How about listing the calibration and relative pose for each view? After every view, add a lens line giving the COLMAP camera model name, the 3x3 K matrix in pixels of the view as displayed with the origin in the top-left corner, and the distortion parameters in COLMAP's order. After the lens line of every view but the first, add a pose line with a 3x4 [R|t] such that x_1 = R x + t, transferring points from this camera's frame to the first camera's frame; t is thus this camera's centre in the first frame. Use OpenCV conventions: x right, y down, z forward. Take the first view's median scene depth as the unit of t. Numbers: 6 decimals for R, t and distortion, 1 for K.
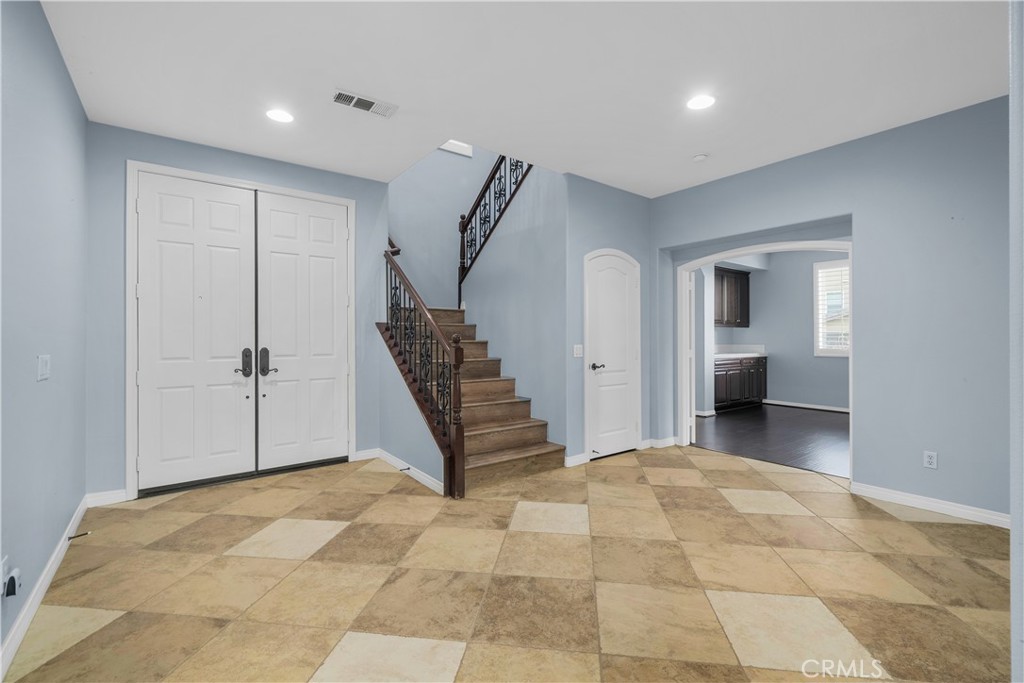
lens RADIAL K [[434.5, 0, 508.2], [0, 434.5, 336.8], [0, 0, 1]] dist [-0.001639, 0.000088]
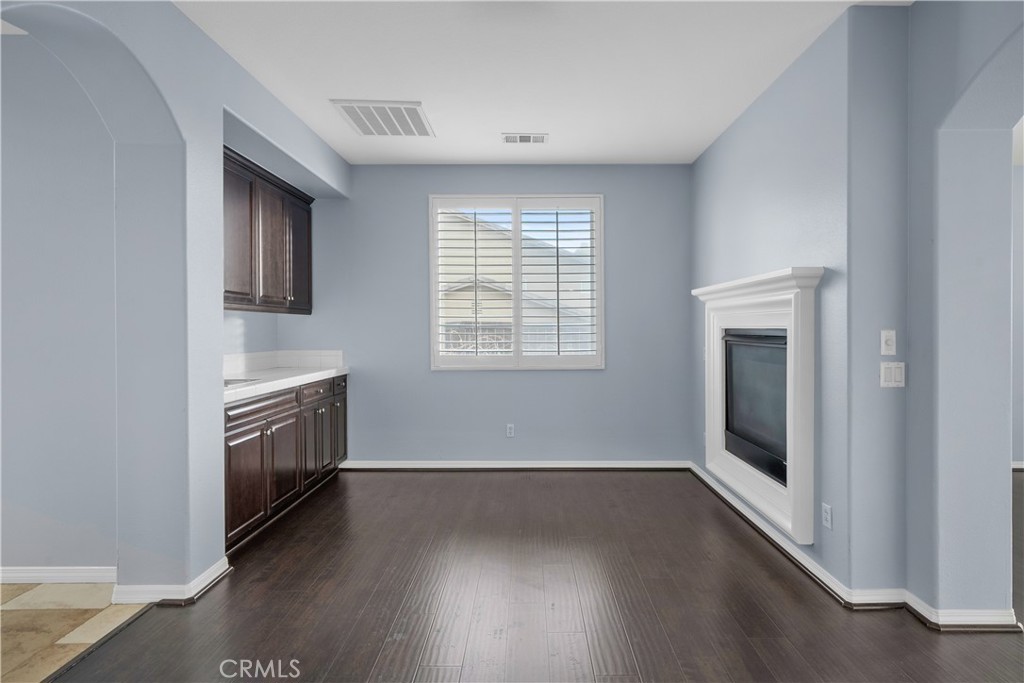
lens RADIAL K [[487.6, 0, 514.4], [0, 487.6, 337.0], [0, 0, 1]] dist [0.000164, -0.000127]
pose [[0.601672, -0.010500, 0.798674, 0.282046], [0.003914, 0.999940, 0.010198, -0.002325], [-0.798734, -0.003010, 0.601677, 0.541626]]
